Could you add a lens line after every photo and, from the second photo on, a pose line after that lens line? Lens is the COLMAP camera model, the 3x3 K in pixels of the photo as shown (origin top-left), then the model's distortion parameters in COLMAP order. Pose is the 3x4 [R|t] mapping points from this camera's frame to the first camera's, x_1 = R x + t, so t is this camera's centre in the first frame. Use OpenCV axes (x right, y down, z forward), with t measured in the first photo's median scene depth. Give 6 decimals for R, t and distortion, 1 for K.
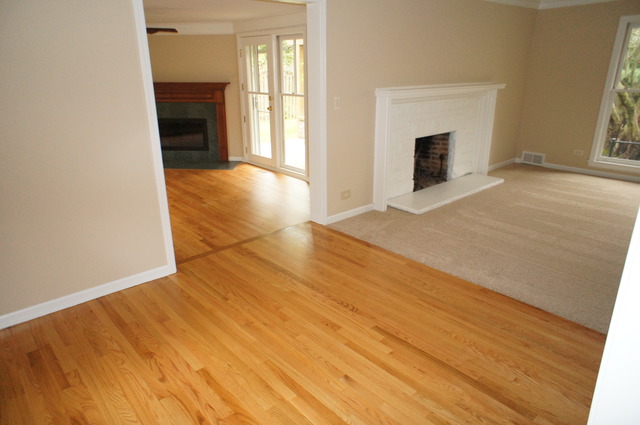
lens RADIAL K [[432.2, 0, 320.0], [0, 432.2, 212.5], [0, 0, 1]] dist [-0.093145, 0.113656]
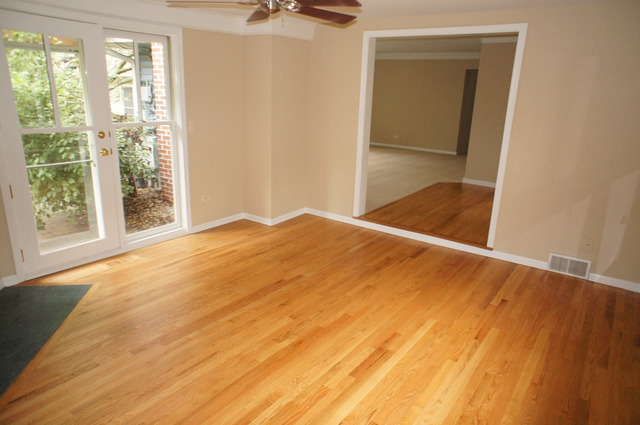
lens RADIAL K [[432.2, 0, 320.0], [0, 432.2, 212.5], [0, 0, 1]] dist [-0.093145, 0.113656]
pose [[-0.222123, -0.262763, 0.938945, -0.714182], [0.294856, 0.899809, 0.321564, -0.260353], [-0.929366, 0.348280, -0.122391, 0.804434]]
